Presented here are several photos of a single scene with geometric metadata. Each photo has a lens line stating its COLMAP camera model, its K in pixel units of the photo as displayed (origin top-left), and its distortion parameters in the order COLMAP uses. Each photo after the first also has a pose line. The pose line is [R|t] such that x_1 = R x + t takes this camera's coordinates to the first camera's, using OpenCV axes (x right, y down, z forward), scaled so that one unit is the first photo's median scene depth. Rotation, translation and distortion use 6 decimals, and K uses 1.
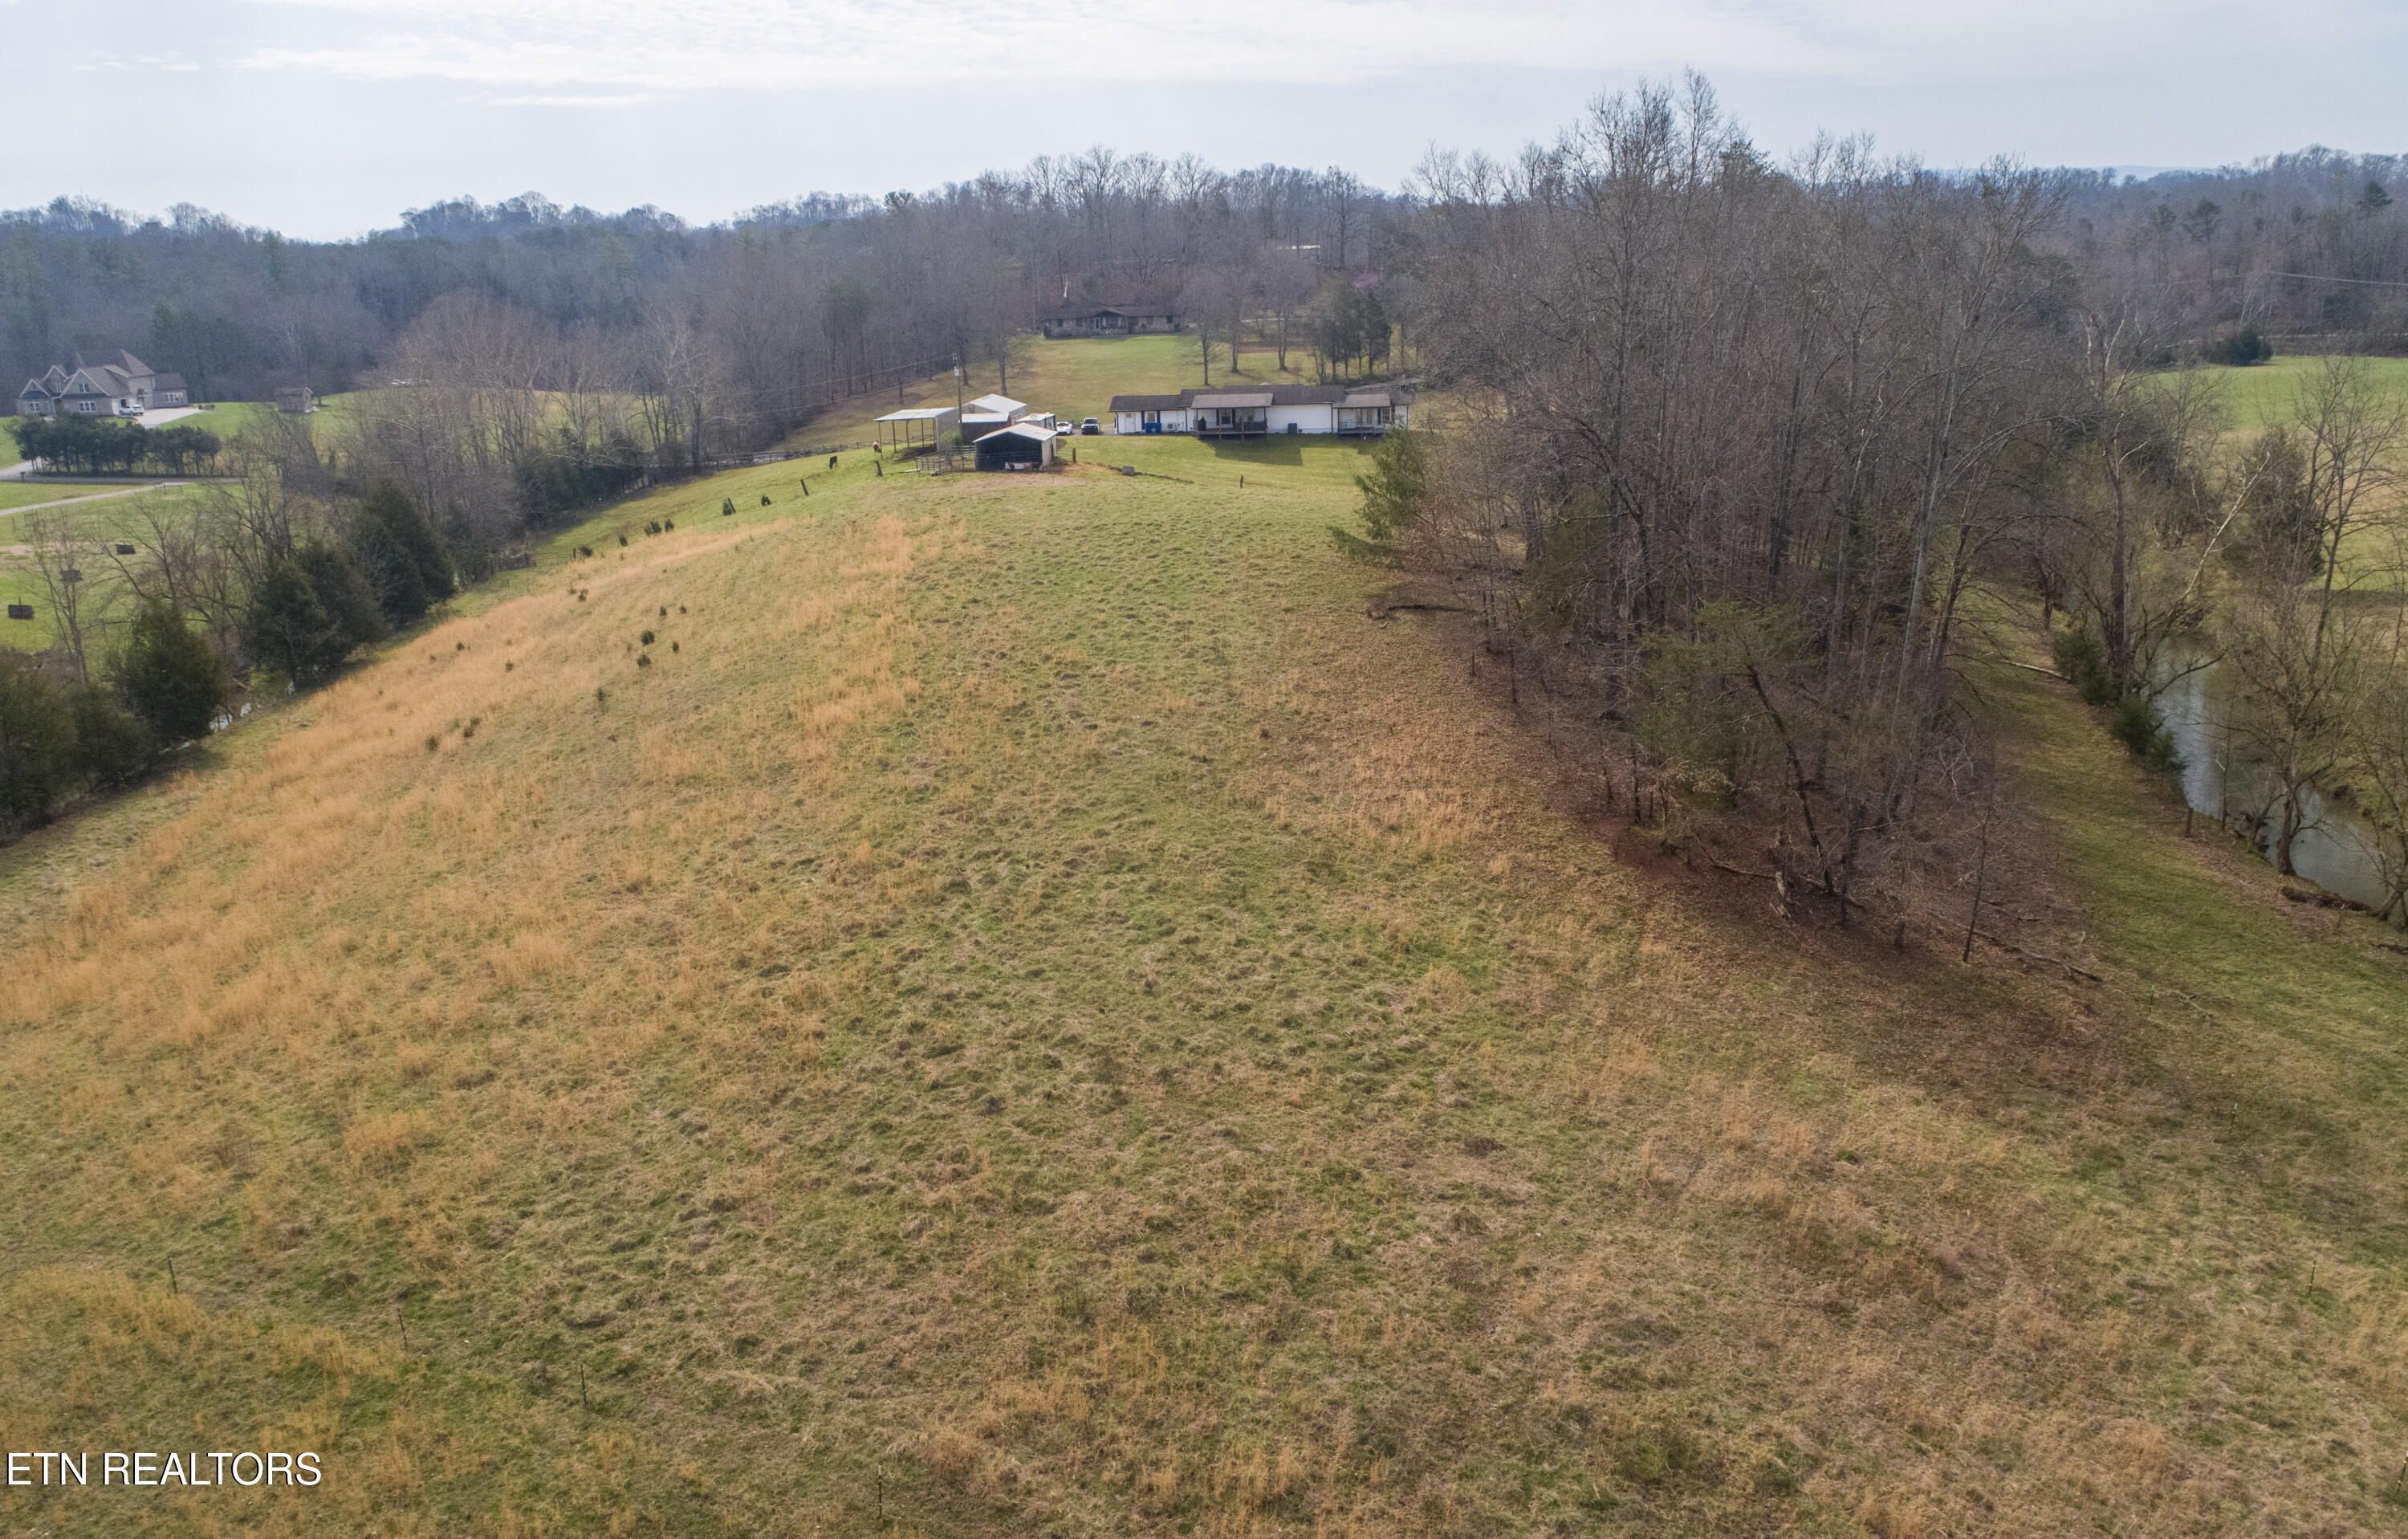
lens RADIAL K [[1850.4, 0, 1204.0], [0, 1850.4, 769.5], [0, 0, 1]] dist [-0.012968, 0.002596]
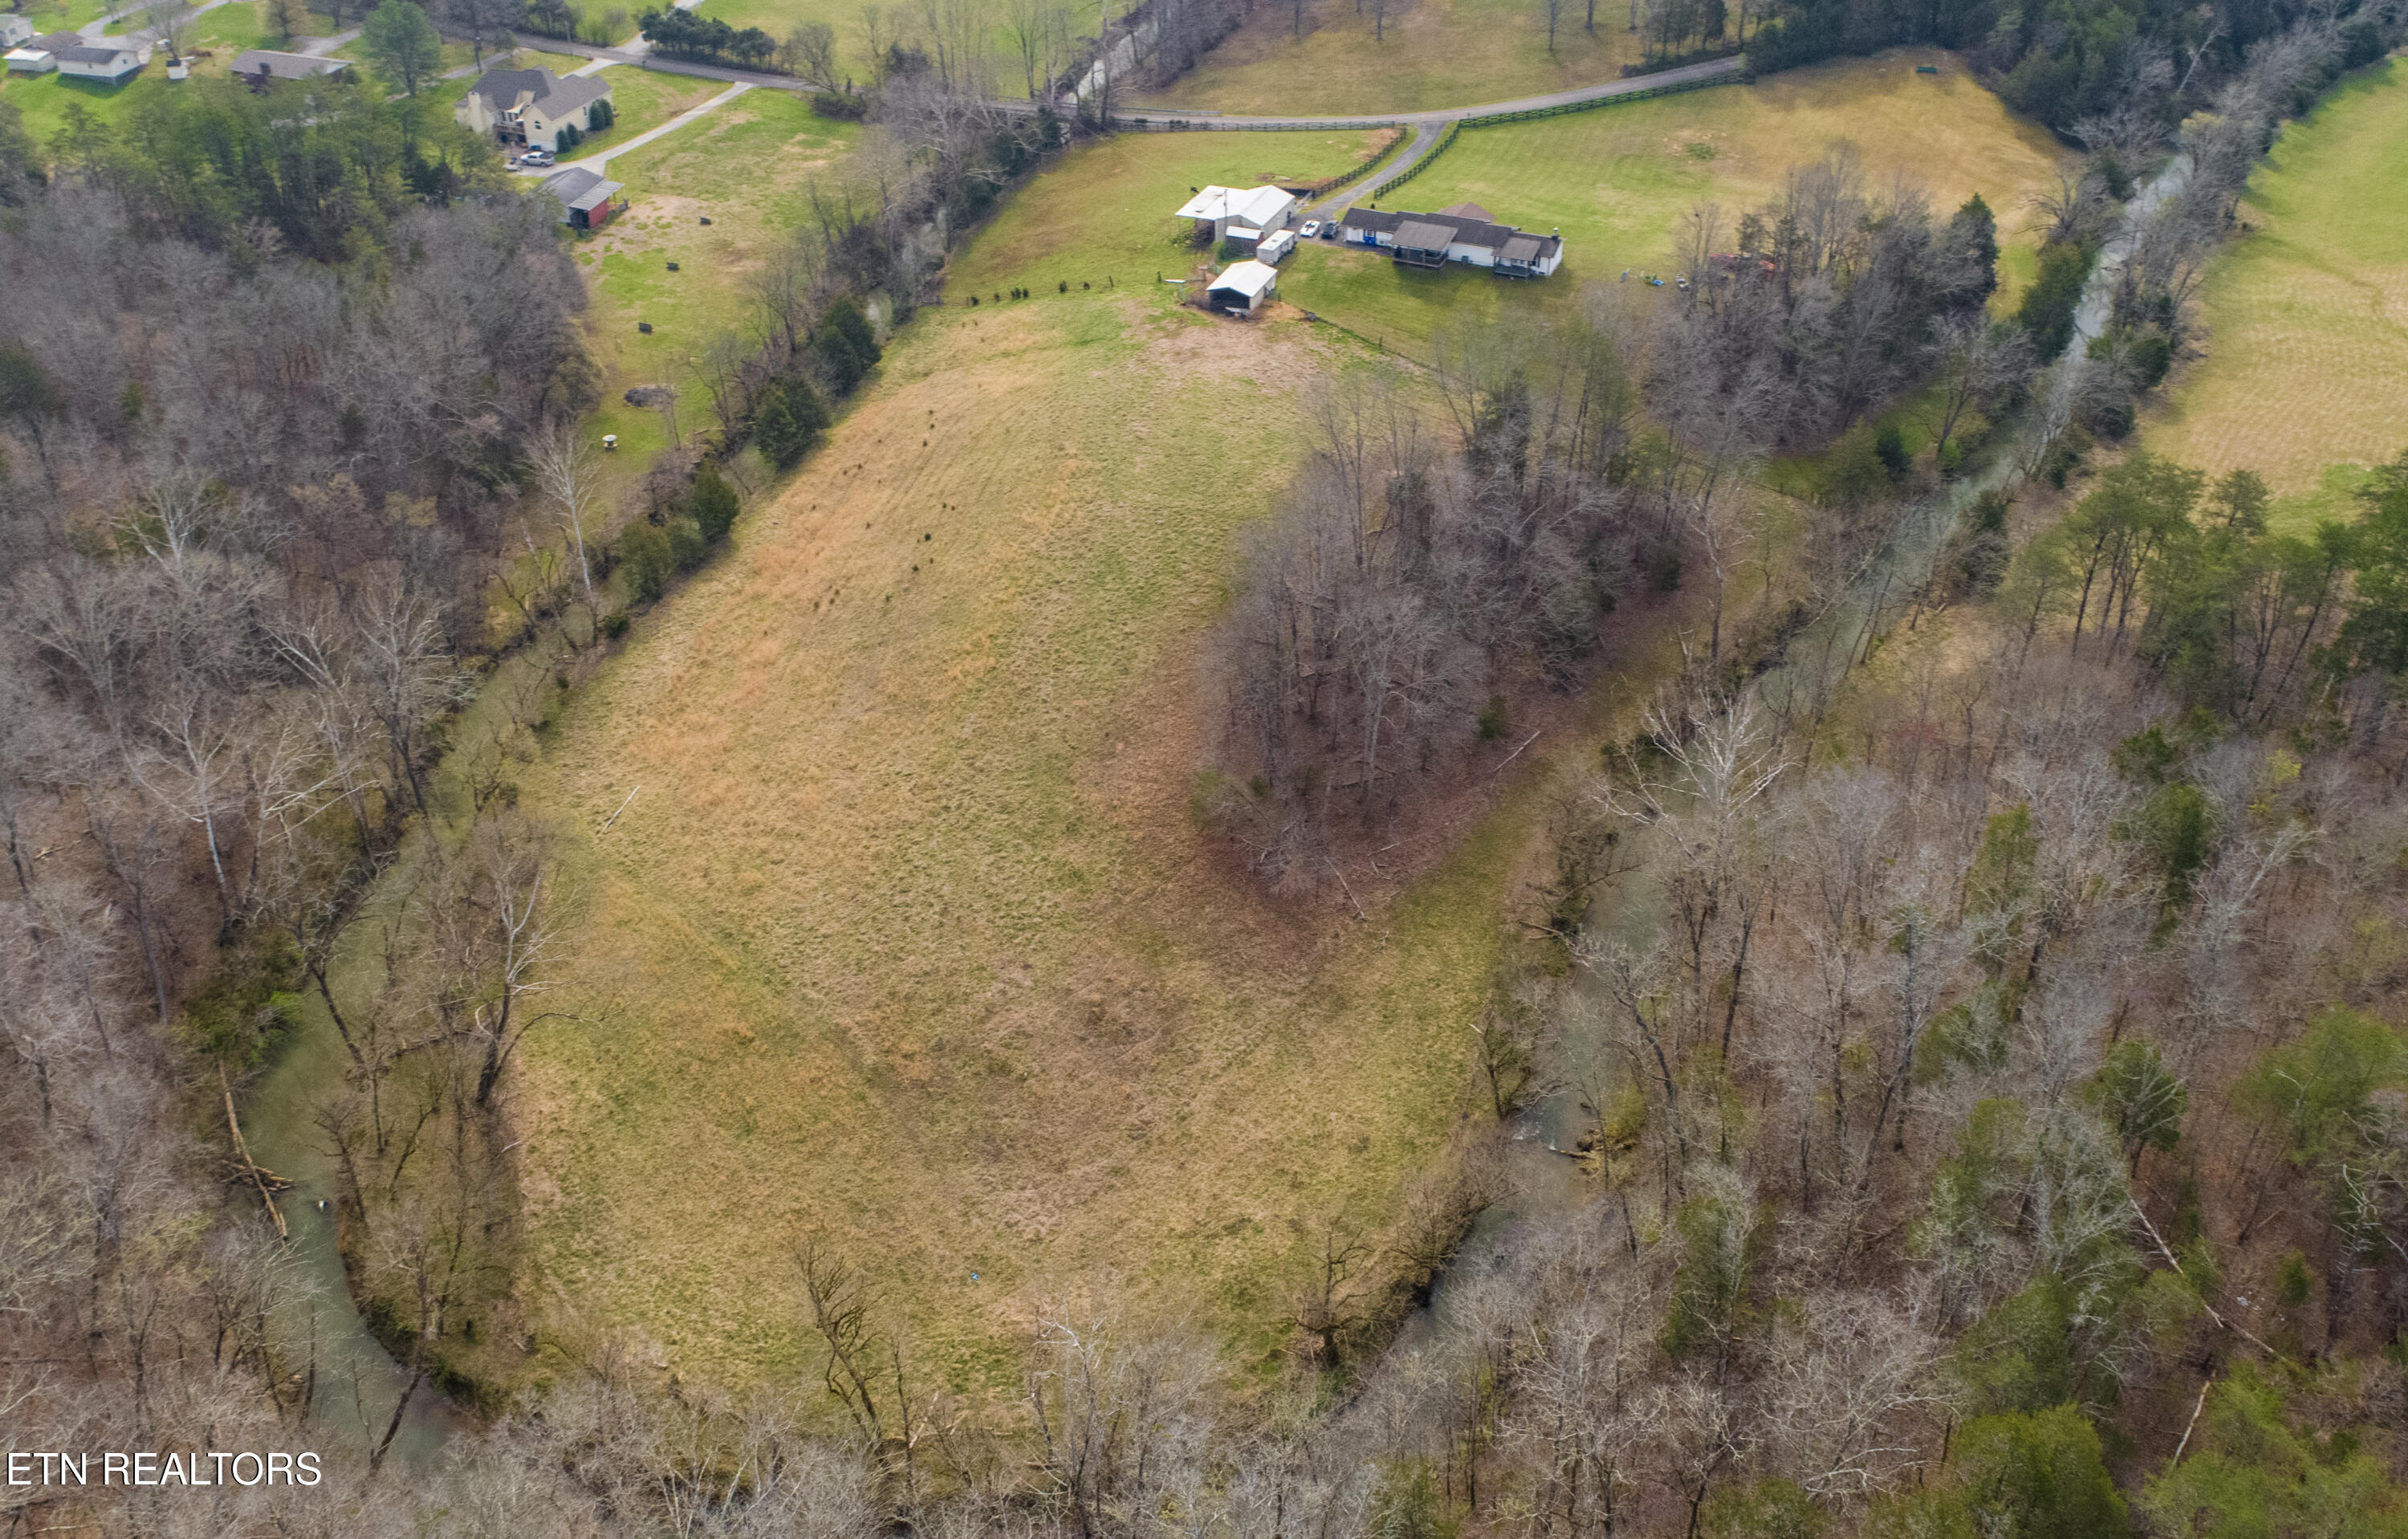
lens RADIAL K [[1850.4, 0, 1204.0], [0, 1850.4, 769.5], [0, 0, 1]] dist [-0.012968, 0.002596]
pose [[0.951689, 0.201947, -0.231312, 1.051749], [-0.109614, 0.927102, 0.358423, -1.248222], [0.286832, -0.315753, 0.904449, -1.692600]]
